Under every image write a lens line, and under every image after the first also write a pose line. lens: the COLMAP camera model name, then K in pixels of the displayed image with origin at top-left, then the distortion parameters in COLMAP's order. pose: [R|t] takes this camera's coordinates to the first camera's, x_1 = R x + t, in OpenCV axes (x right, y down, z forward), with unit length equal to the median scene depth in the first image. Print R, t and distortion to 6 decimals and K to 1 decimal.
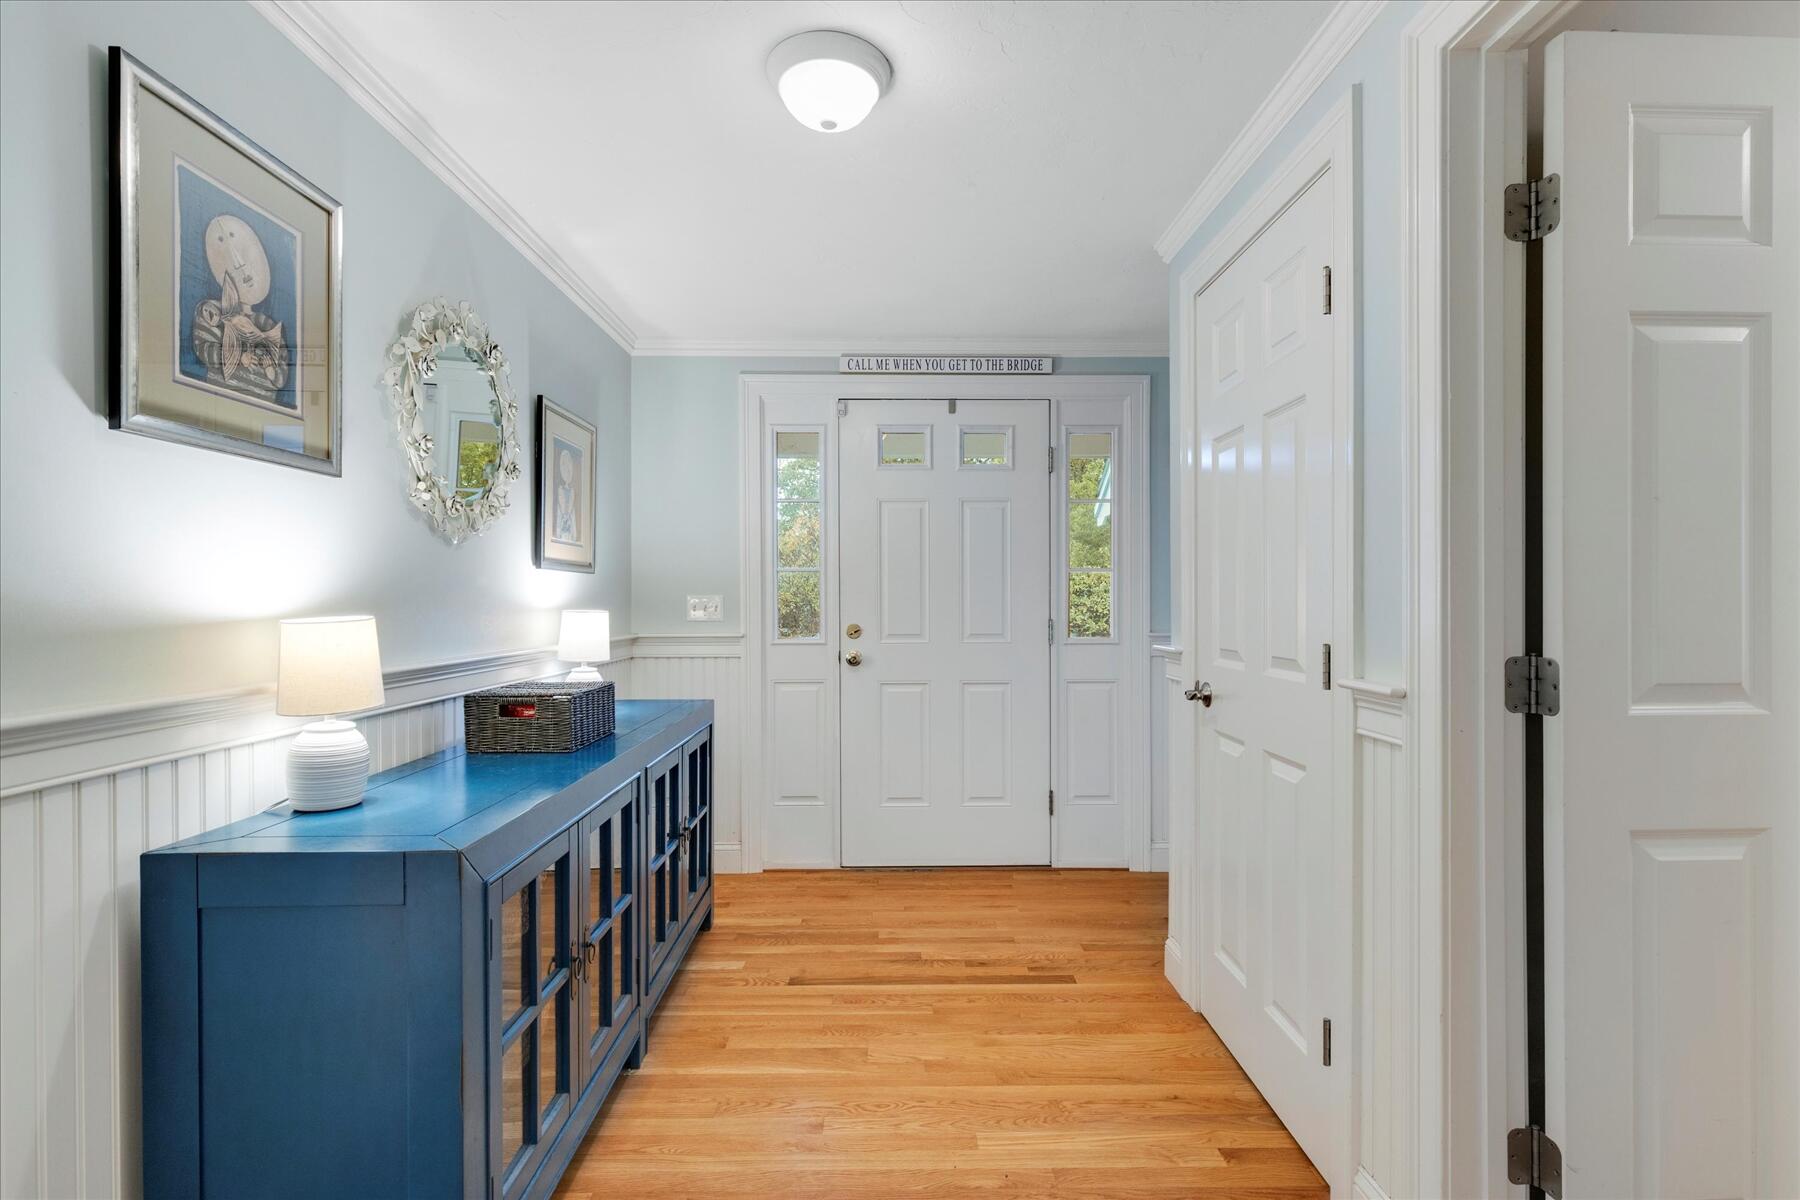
lens RADIAL K [[805.8, 0, 901.1], [0, 805.8, 603.5], [0, 0, 1]] dist [0.005467, -0.000857]
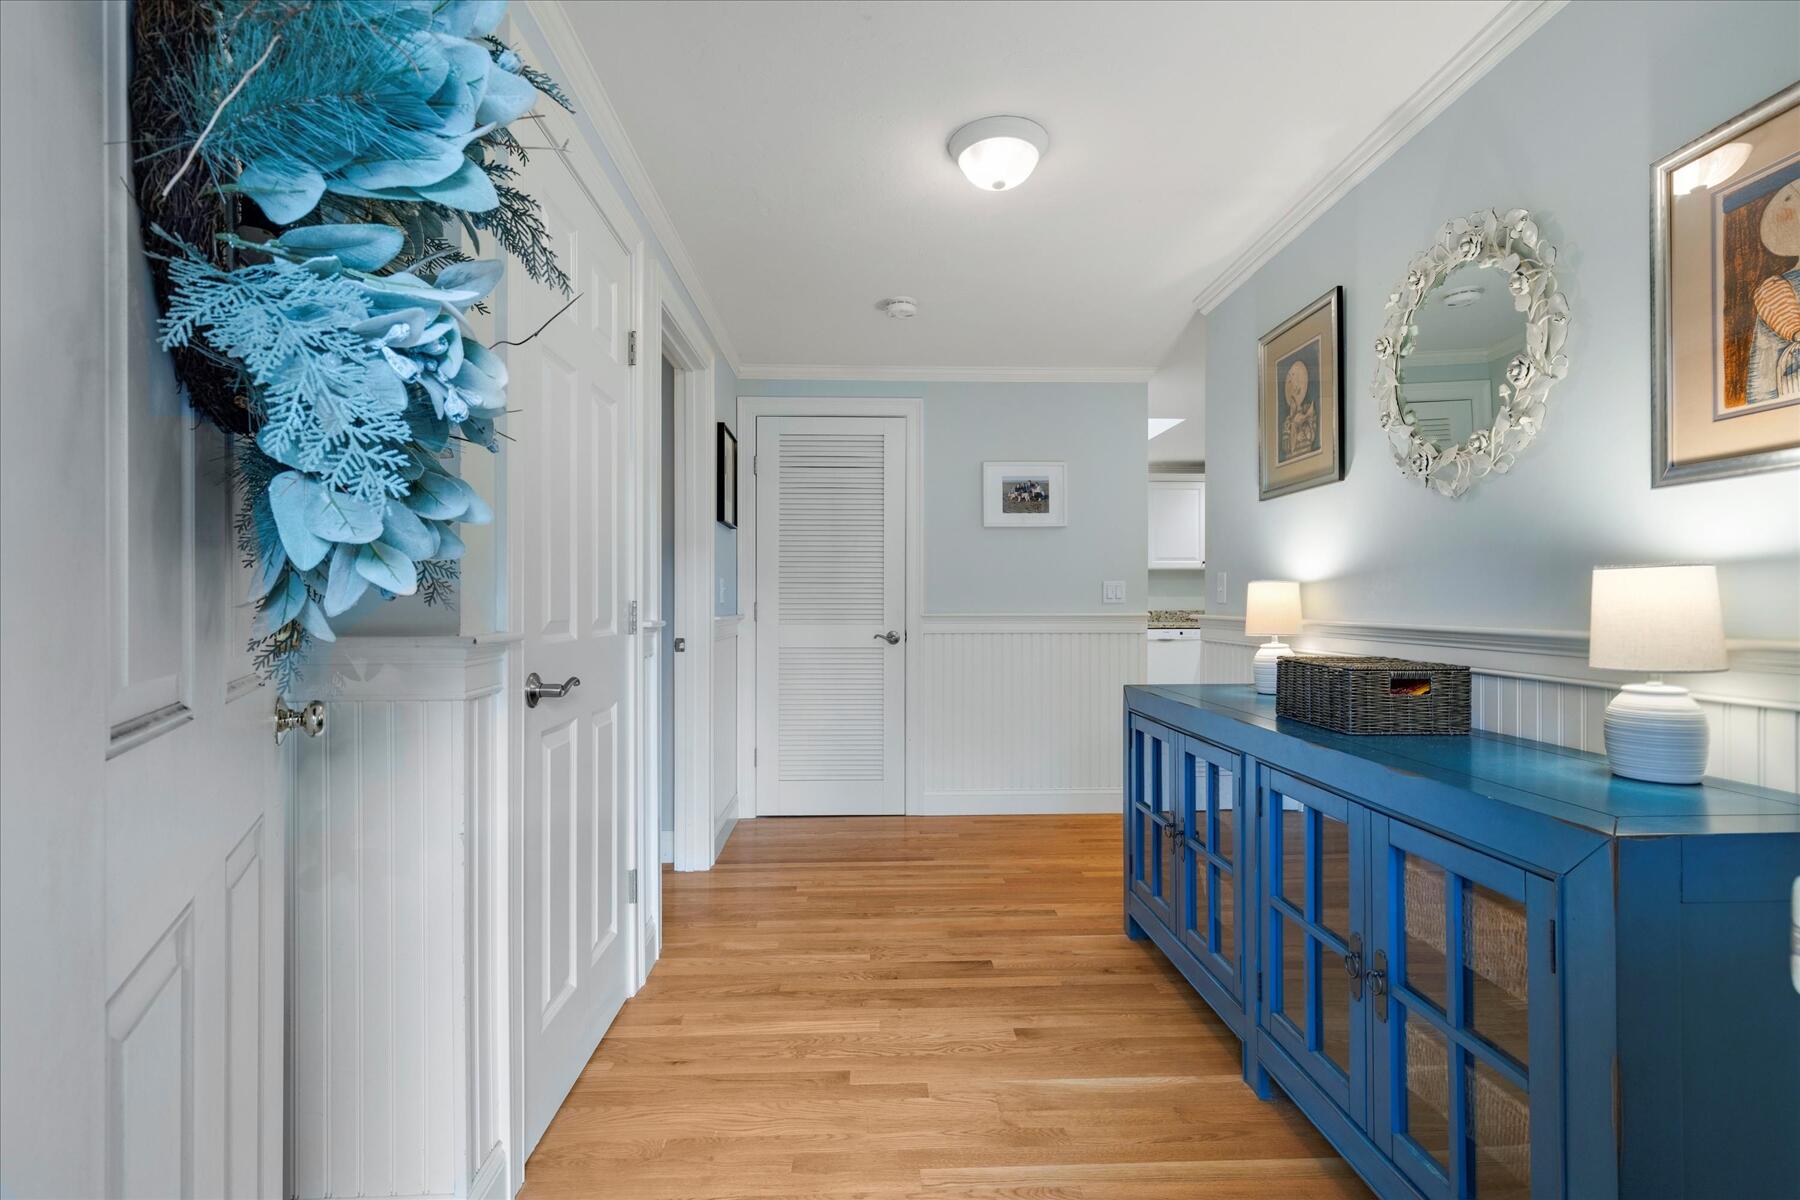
lens RADIAL K [[805.8, 0, 898.2], [0, 805.8, 594.6], [0, 0, 1]] dist [0.005467, -0.000857]
pose [[-0.999649, 0.005084, -0.026008, 0.108049], [0.005127, 0.999986, -0.001598, 0.039610], [0.026000, -0.001731, -0.999660, 2.553316]]
